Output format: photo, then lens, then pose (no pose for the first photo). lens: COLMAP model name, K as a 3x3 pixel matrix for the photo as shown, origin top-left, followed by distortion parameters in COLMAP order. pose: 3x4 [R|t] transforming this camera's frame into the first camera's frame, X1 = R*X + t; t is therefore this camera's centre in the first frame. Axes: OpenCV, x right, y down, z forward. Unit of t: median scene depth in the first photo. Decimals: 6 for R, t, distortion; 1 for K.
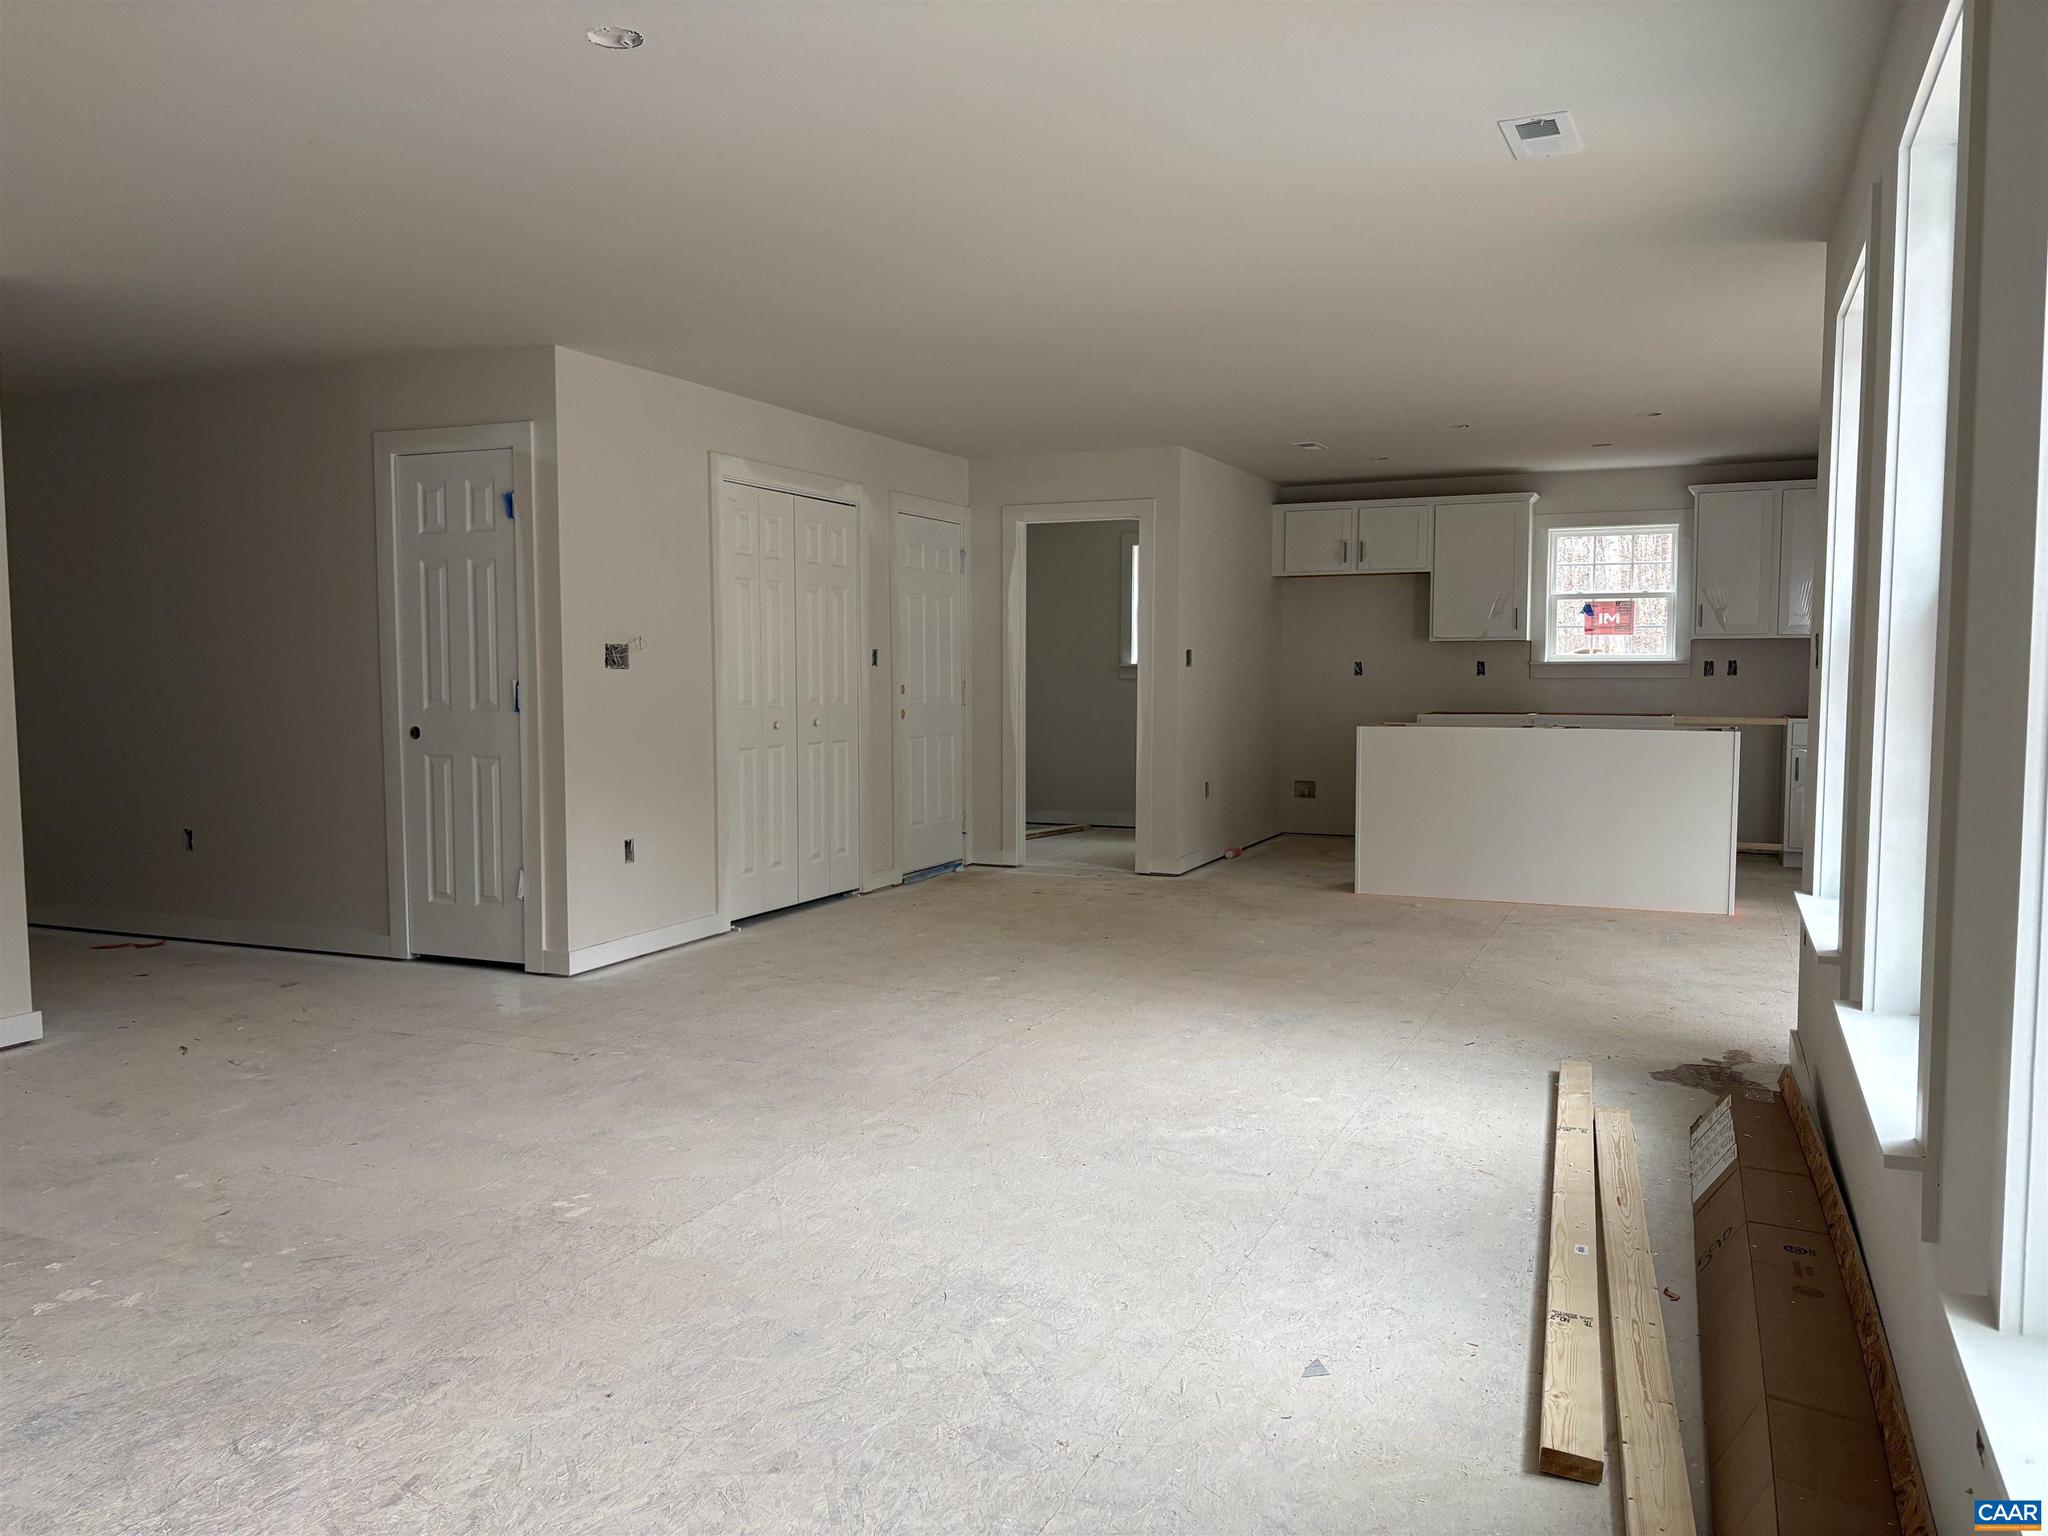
lens RADIAL K [[1542.4, 0, 1024.1], [0, 1542.4, 780.8], [0, 0, 1]] dist [0.048406, -0.051449]
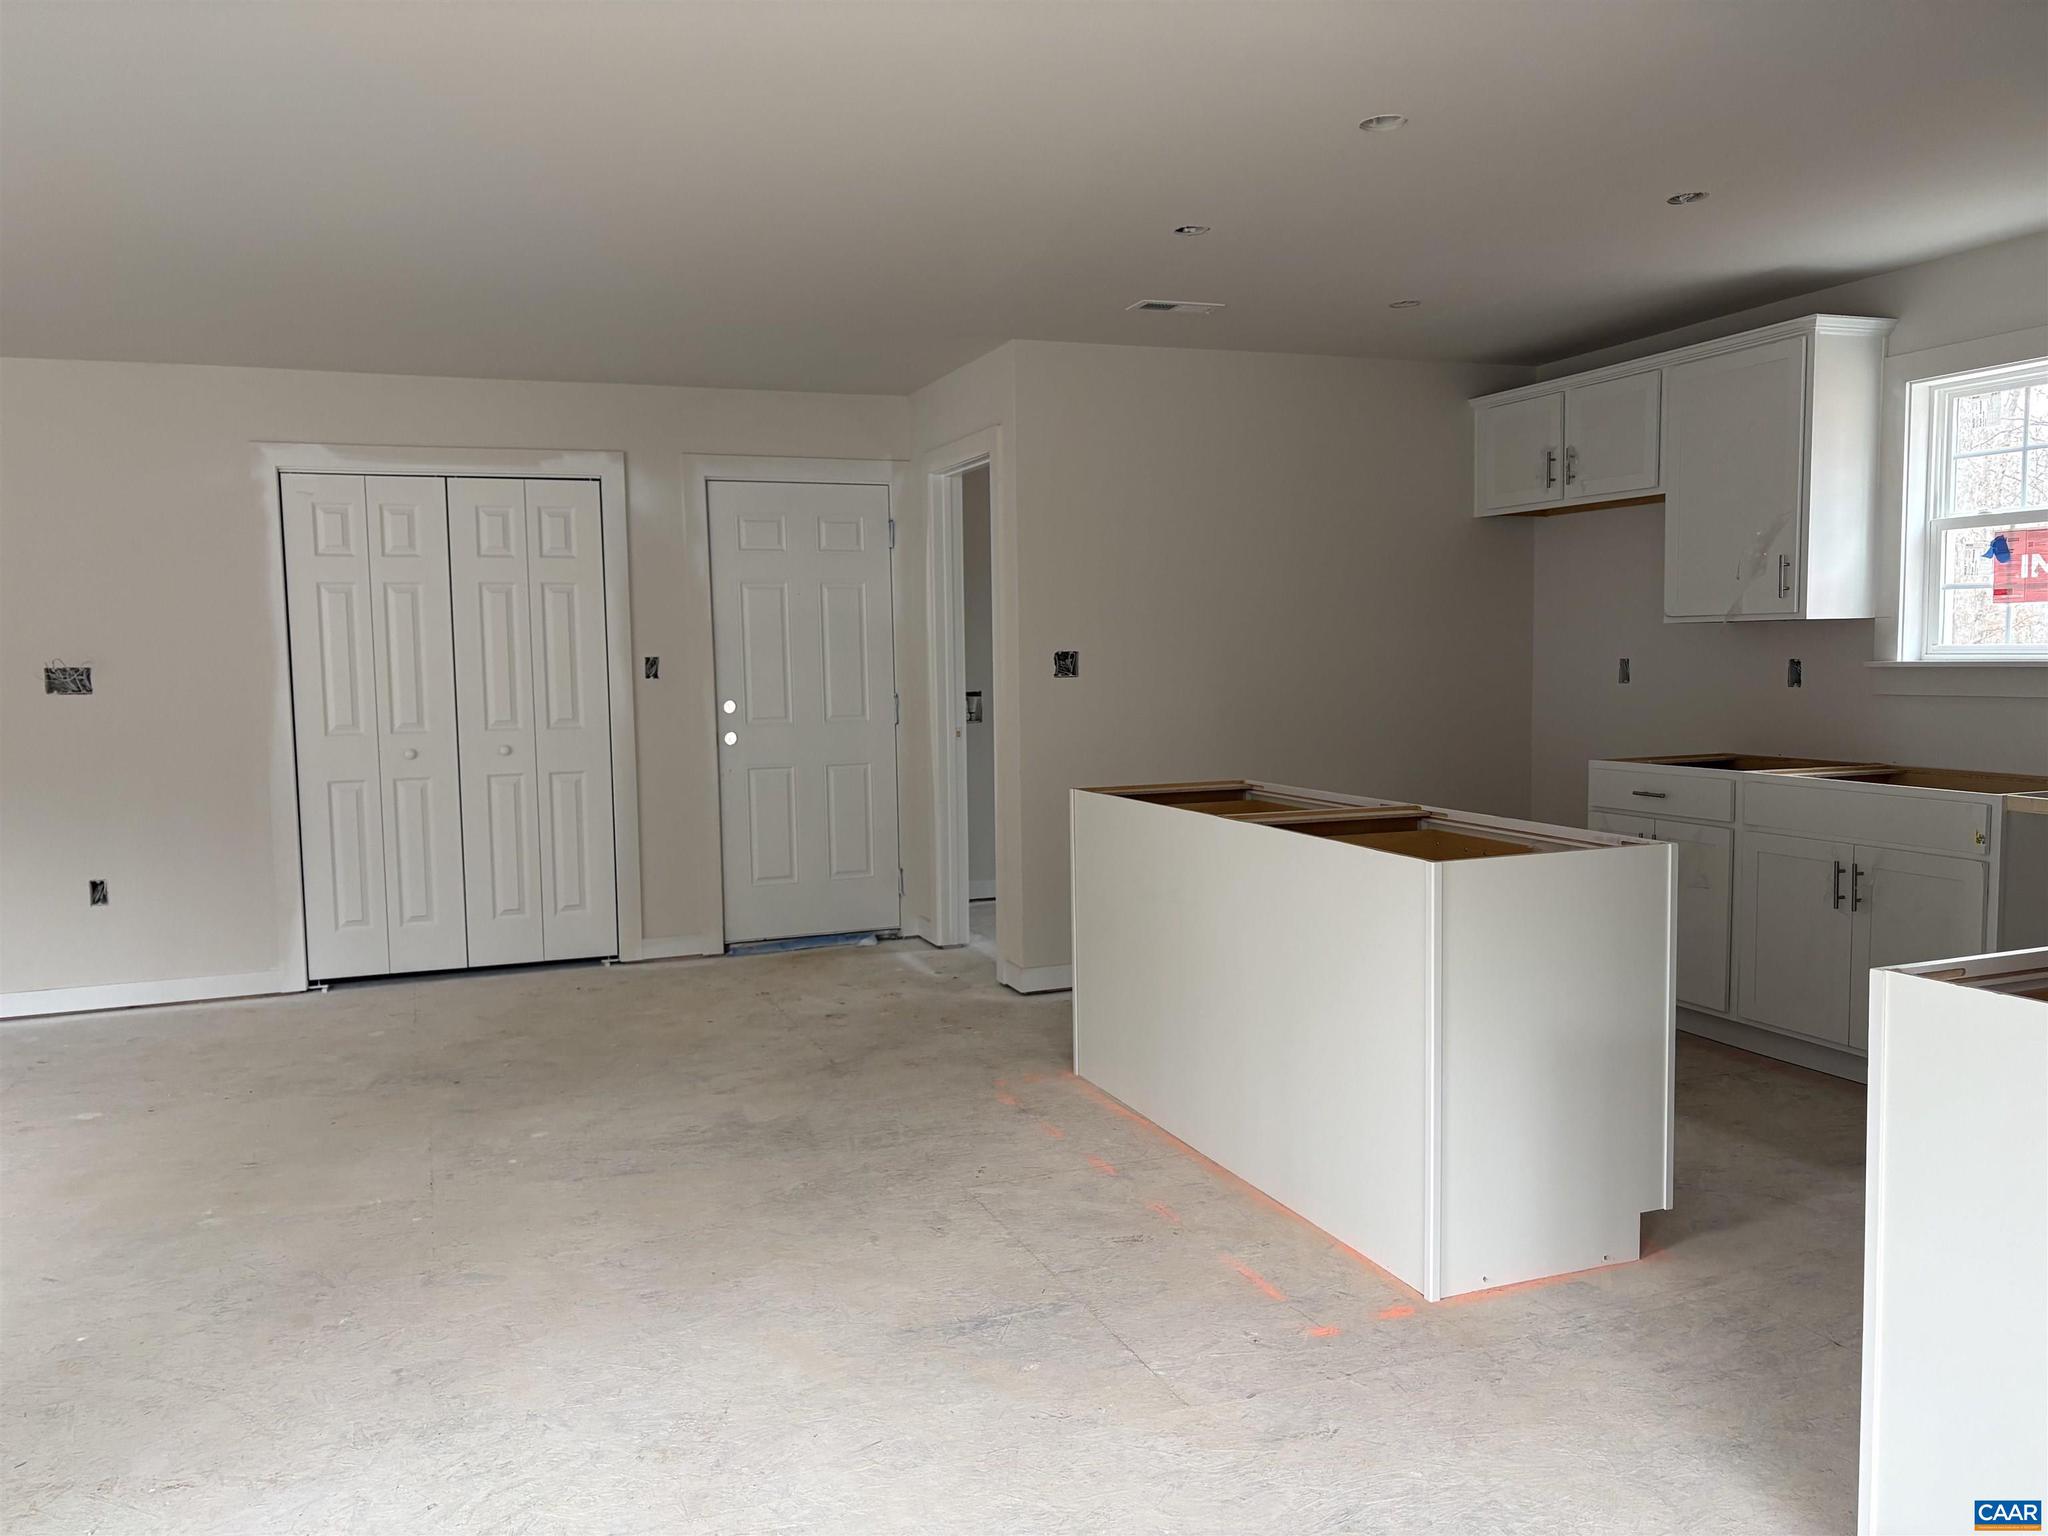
lens RADIAL K [[1542.4, 0, 1017.4], [0, 1542.4, 784.2], [0, 0, 1]] dist [0.048406, -0.051449]
pose [[0.704416, 0.052781, -0.707822, 0.627919], [-0.037390, 0.998606, 0.037254, -0.059407], [0.708802, 0.000223, 0.705408, 0.594307]]
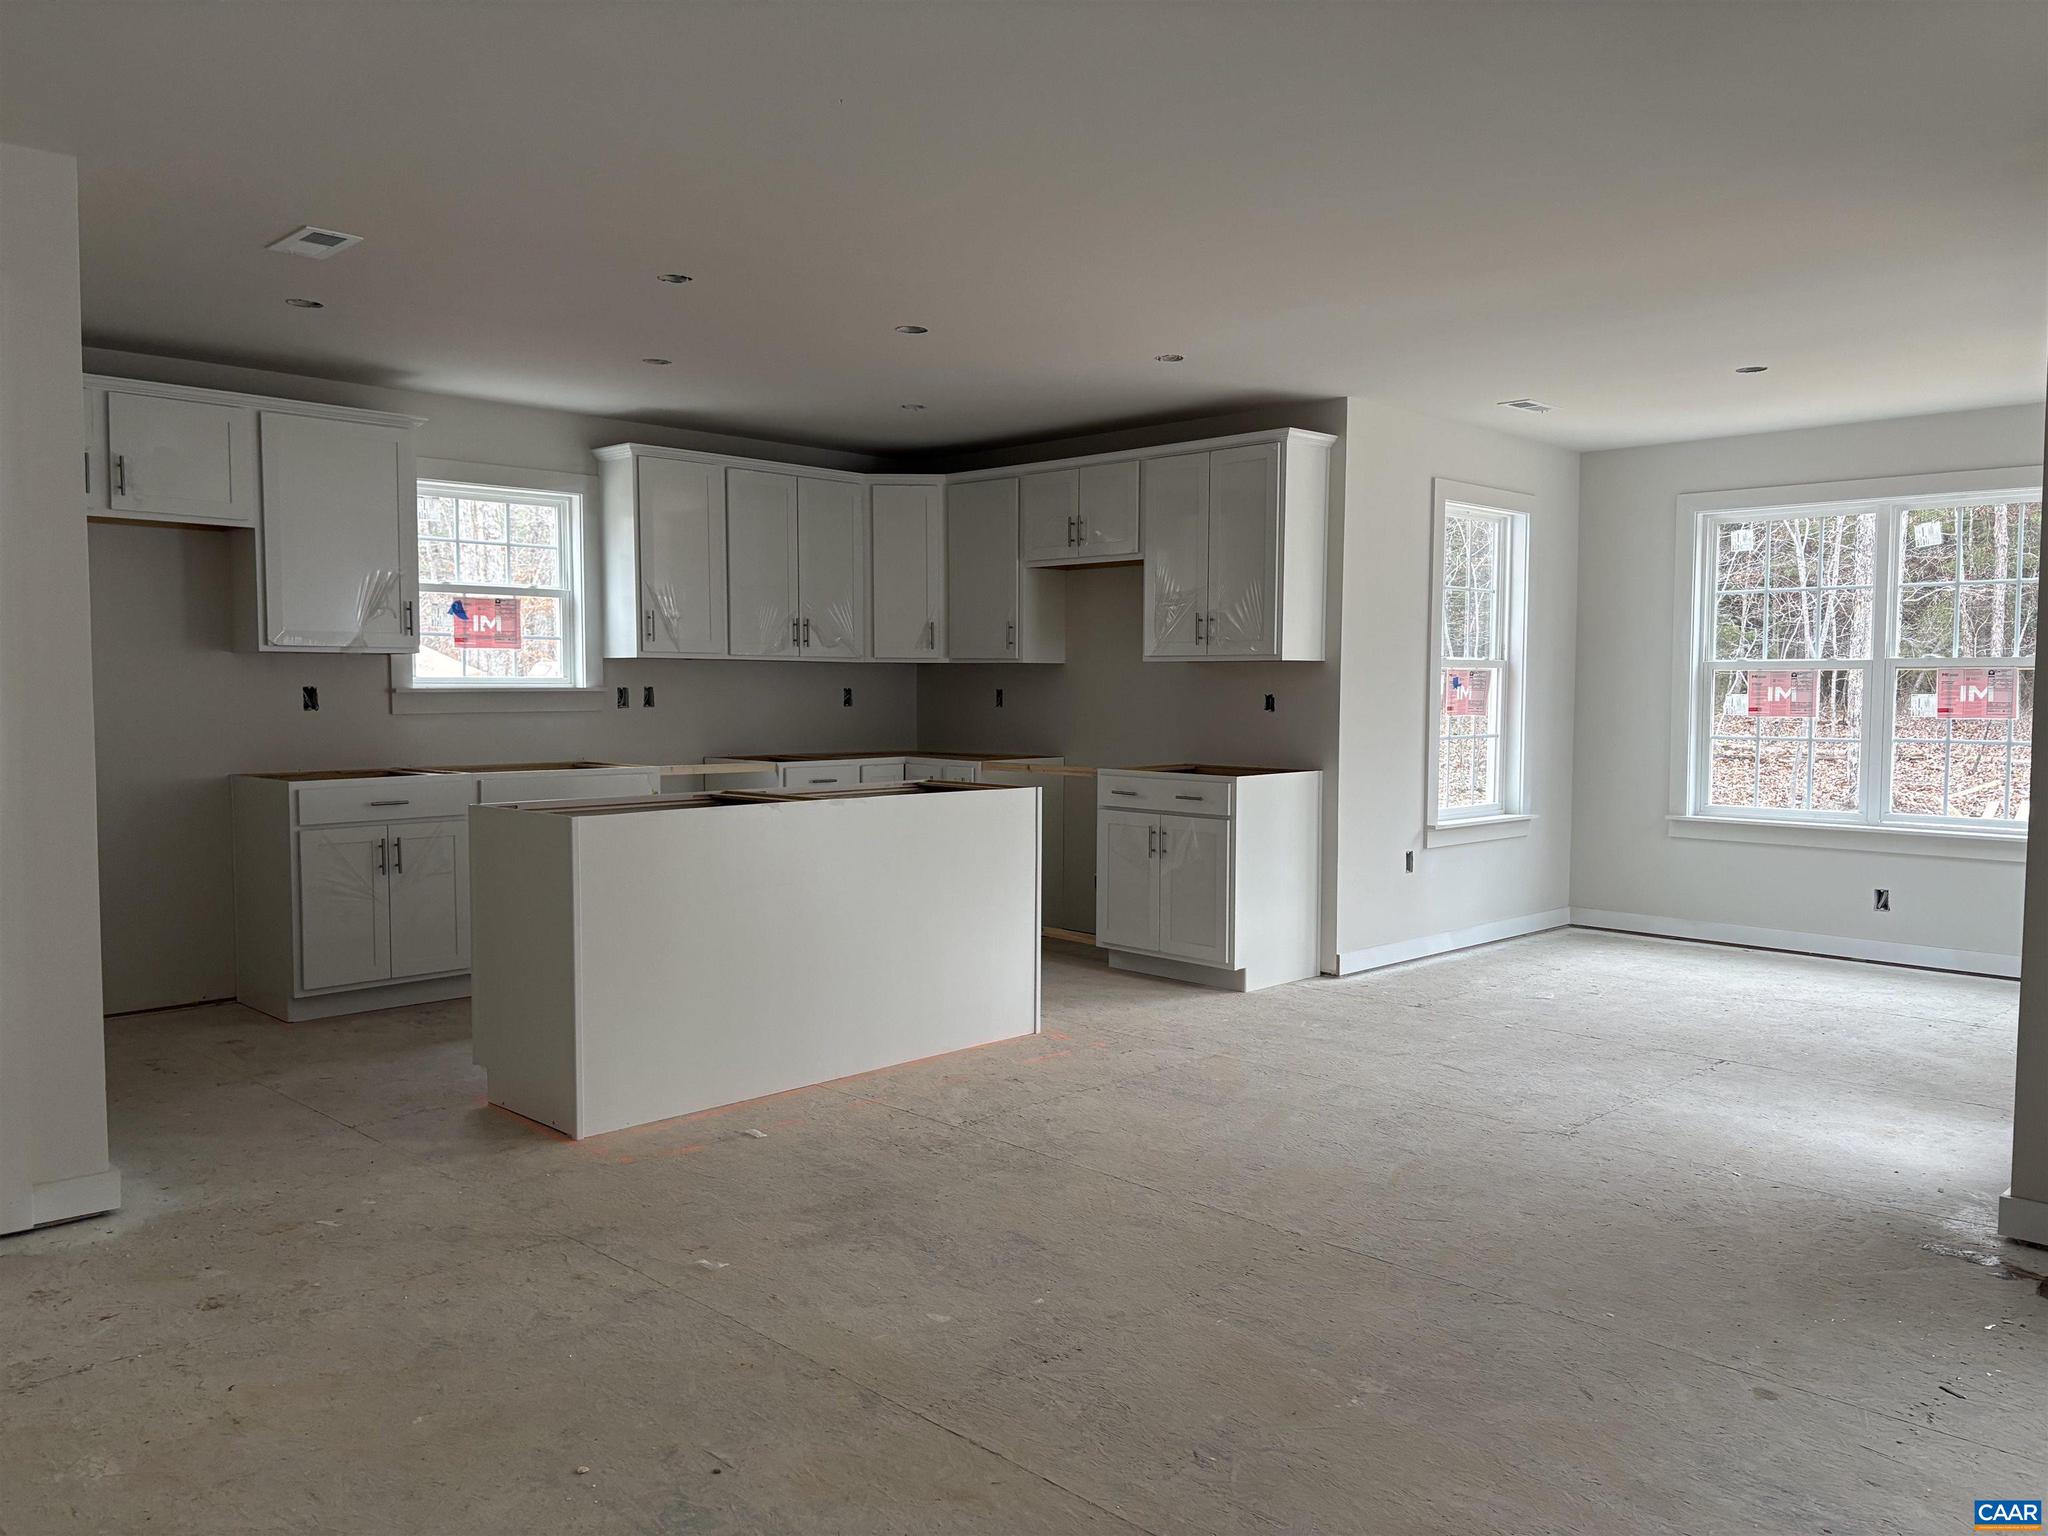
lens RADIAL K [[1542.4, 0, 1033.4], [0, 1542.4, 778.3], [0, 0, 1]] dist [0.048406, -0.051449]
pose [[0.358291, -0.054579, 0.932013, -0.214633], [0.065446, 0.997302, 0.033243, -0.057062], [-0.931313, 0.049086, 0.360896, 0.689362]]
